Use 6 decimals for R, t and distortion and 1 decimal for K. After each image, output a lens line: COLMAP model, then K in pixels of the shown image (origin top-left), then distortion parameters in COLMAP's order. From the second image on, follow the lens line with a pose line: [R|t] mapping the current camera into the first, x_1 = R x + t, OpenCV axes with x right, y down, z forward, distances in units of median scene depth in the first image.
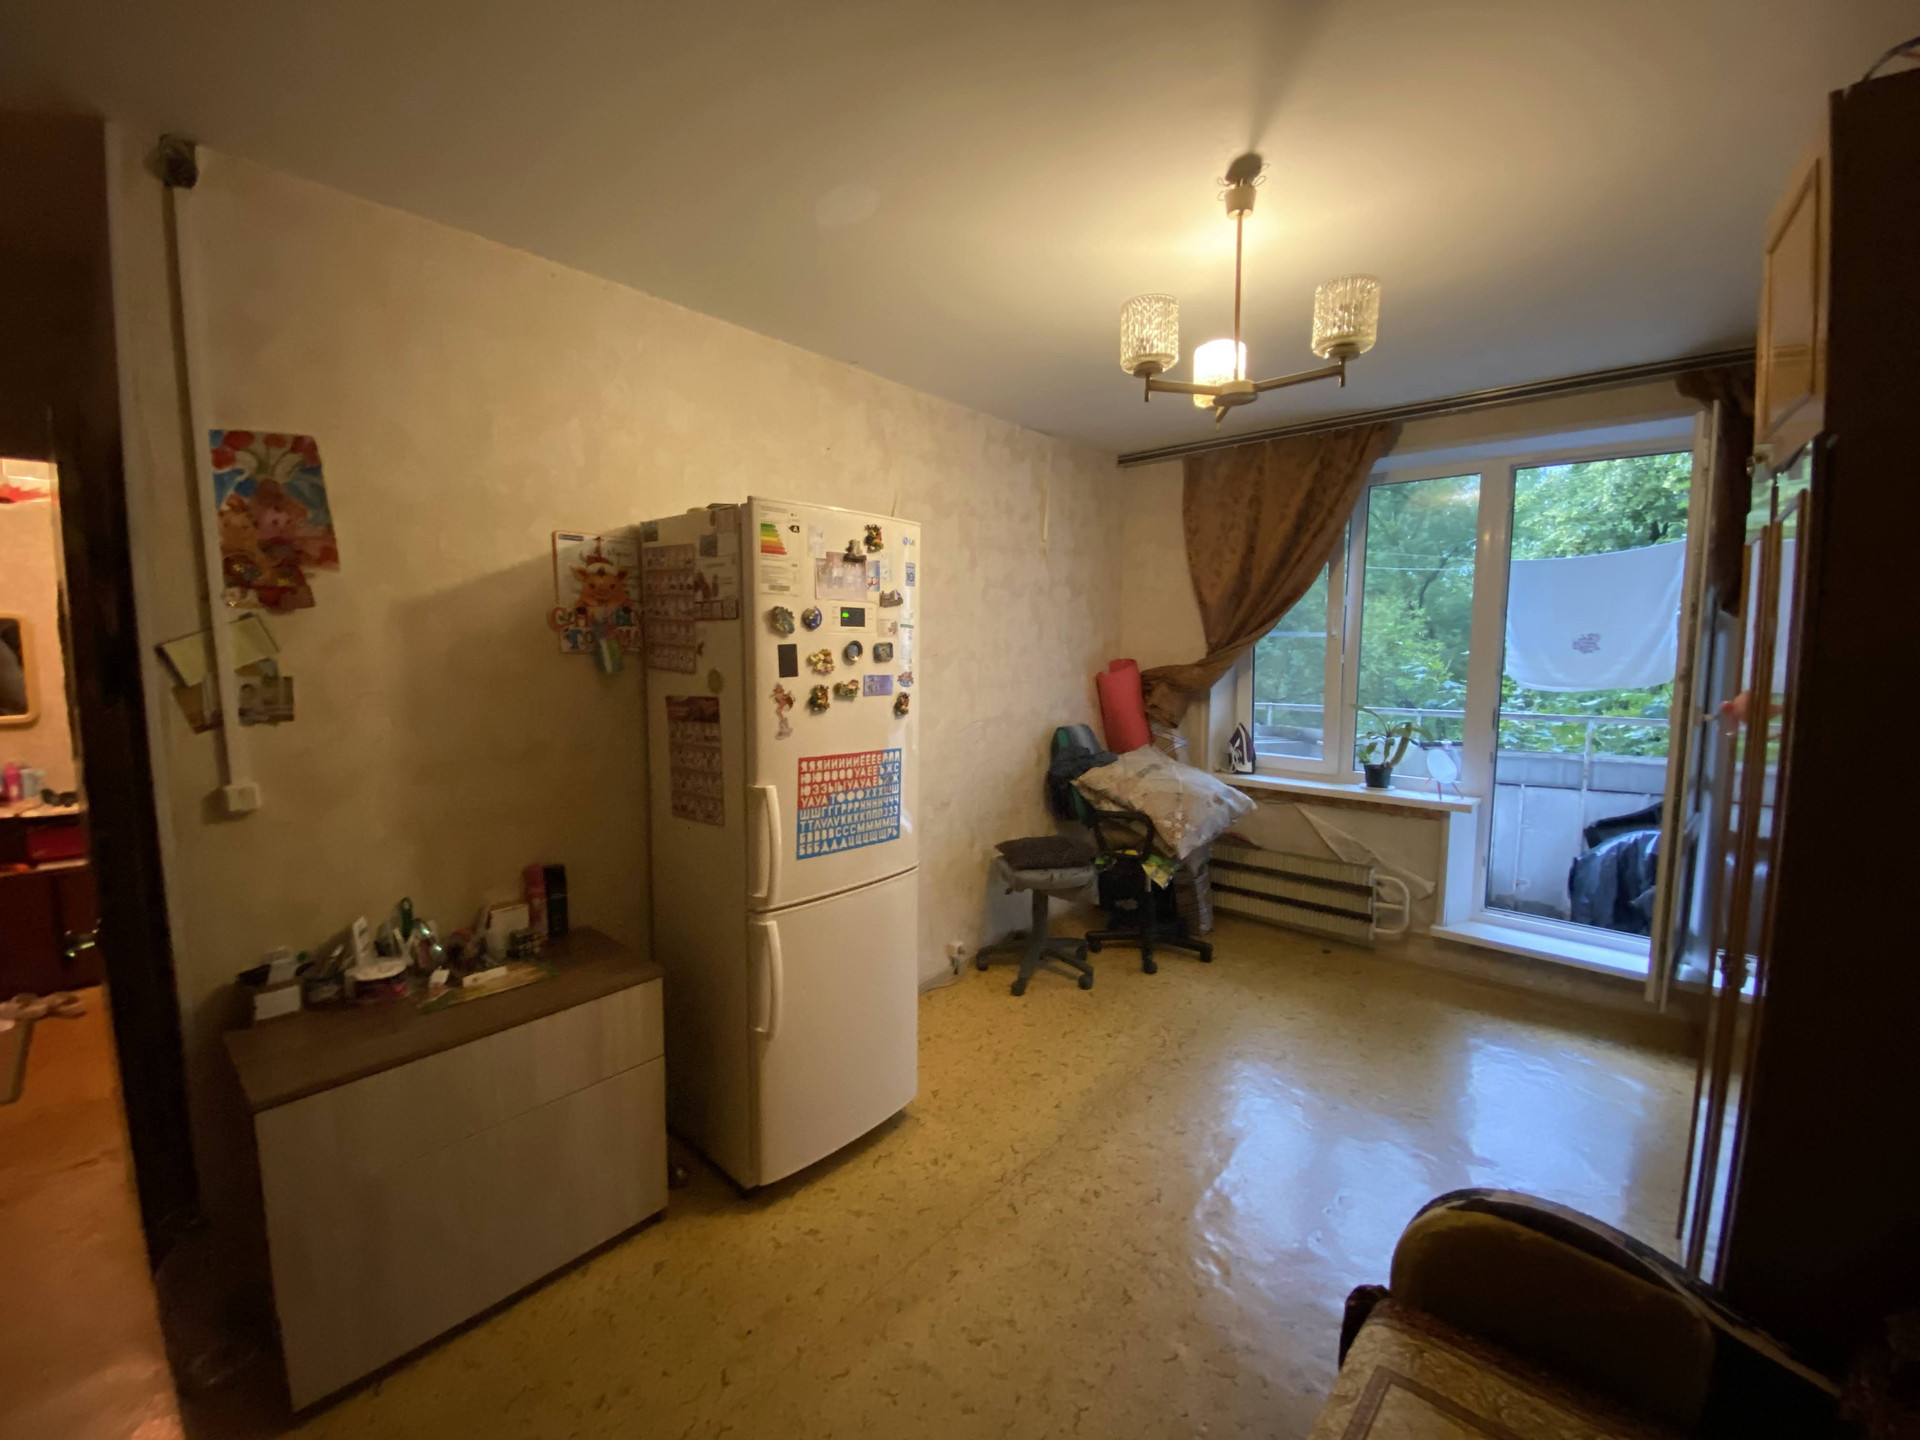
lens RADIAL K [[779.2, 0, 956.3], [0, 779.2, 715.7], [0, 0, 1]] dist [0.001076, -0.000107]
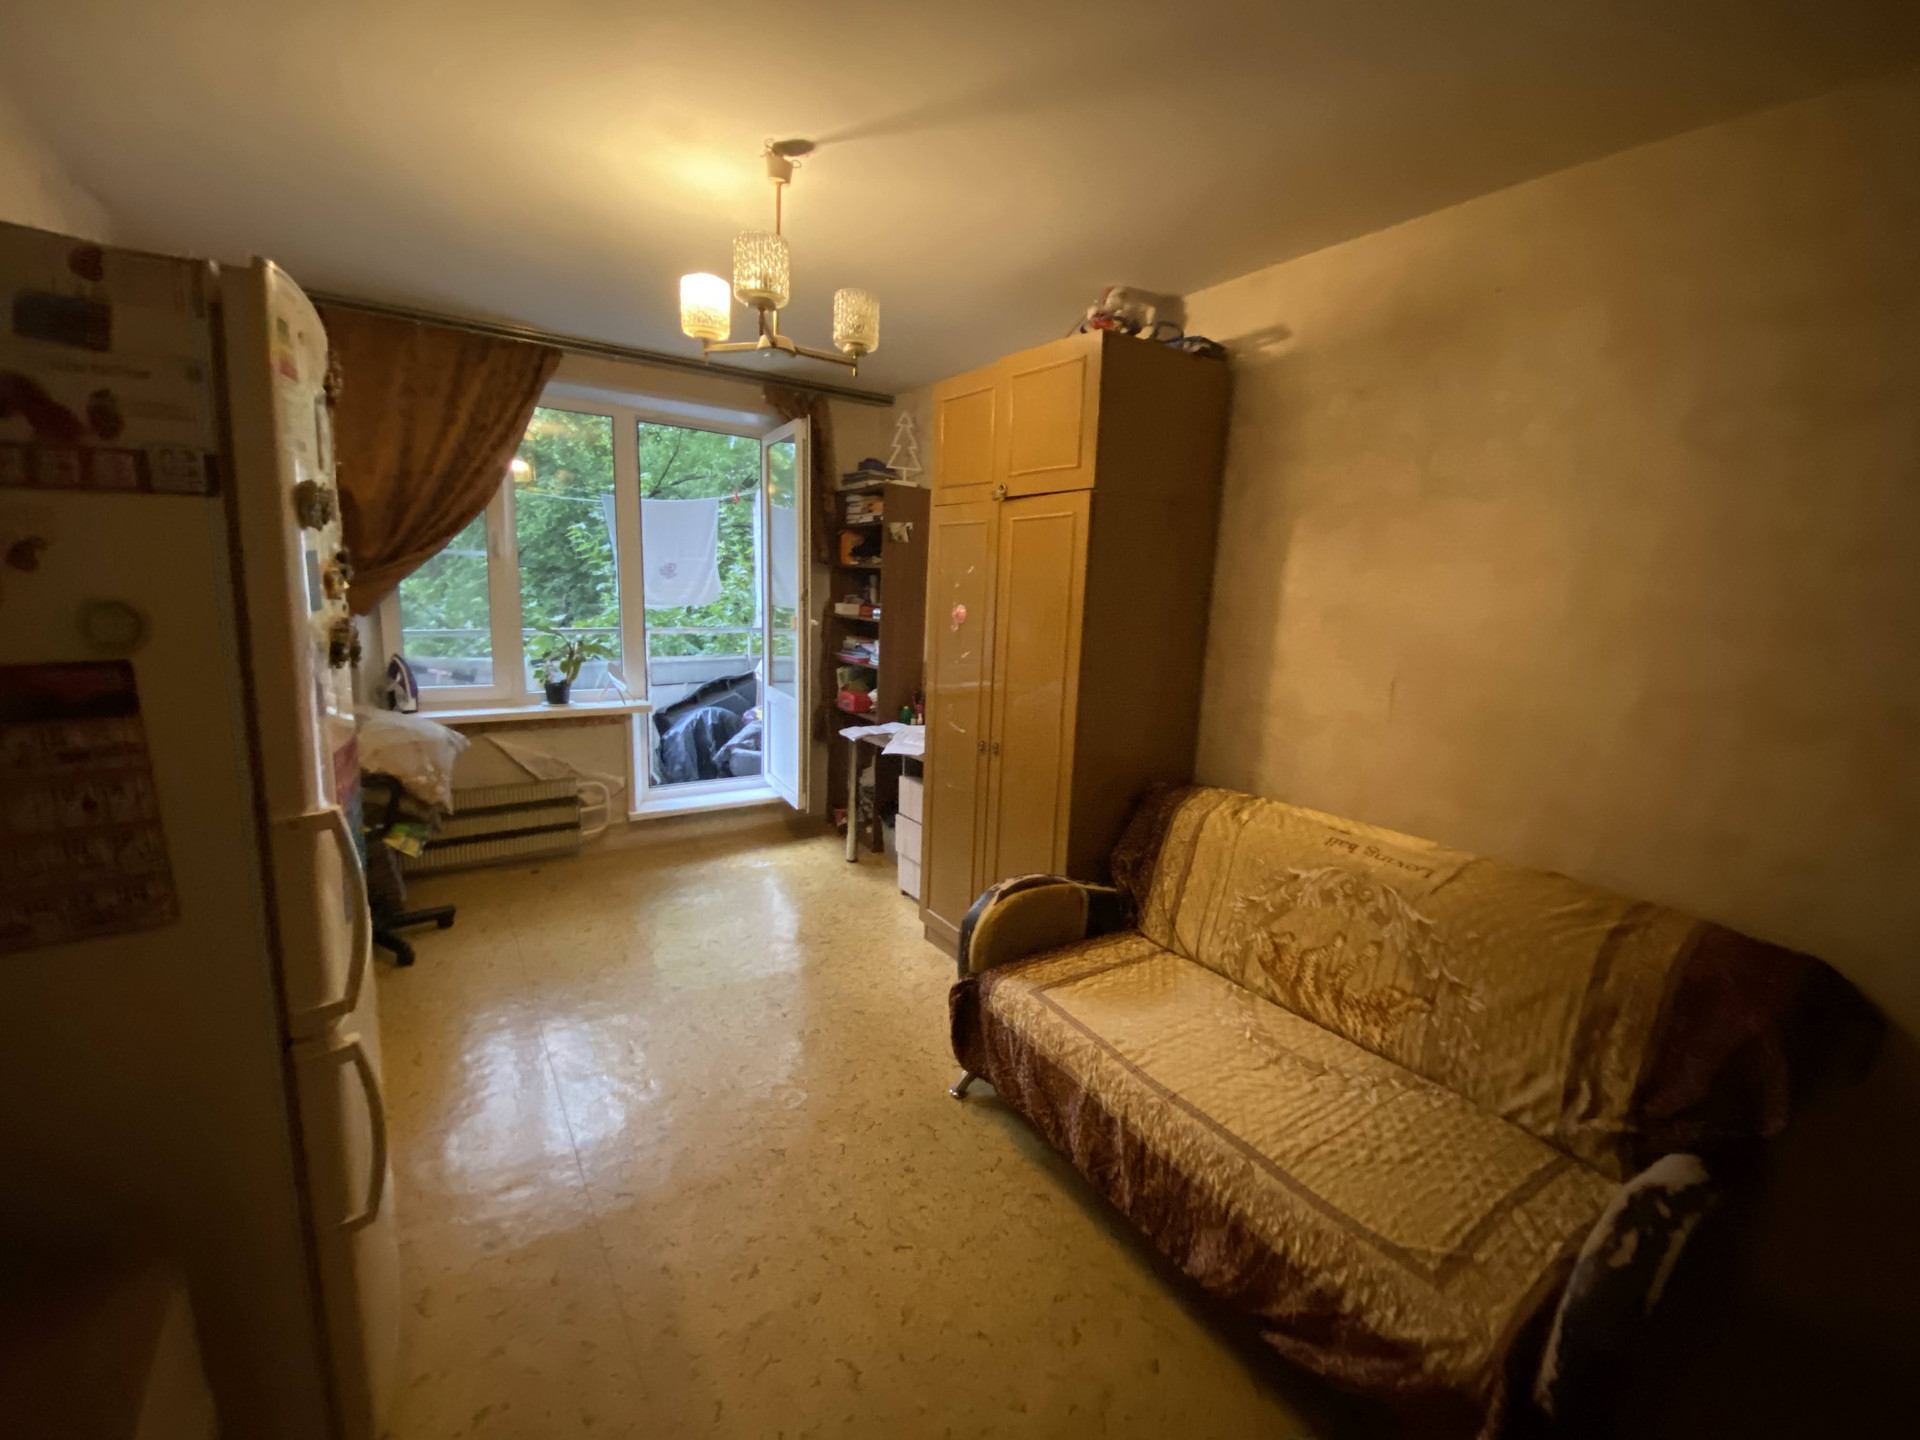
lens RADIAL K [[779.2, 0, 956.3], [0, 779.2, 715.7], [0, 0, 1]] dist [0.001076, -0.000107]
pose [[0.252822, -0.155046, 0.955009, -0.355813], [0.055008, 0.987783, 0.145805, -0.017579], [-0.965948, 0.015670, 0.258262, 0.224945]]
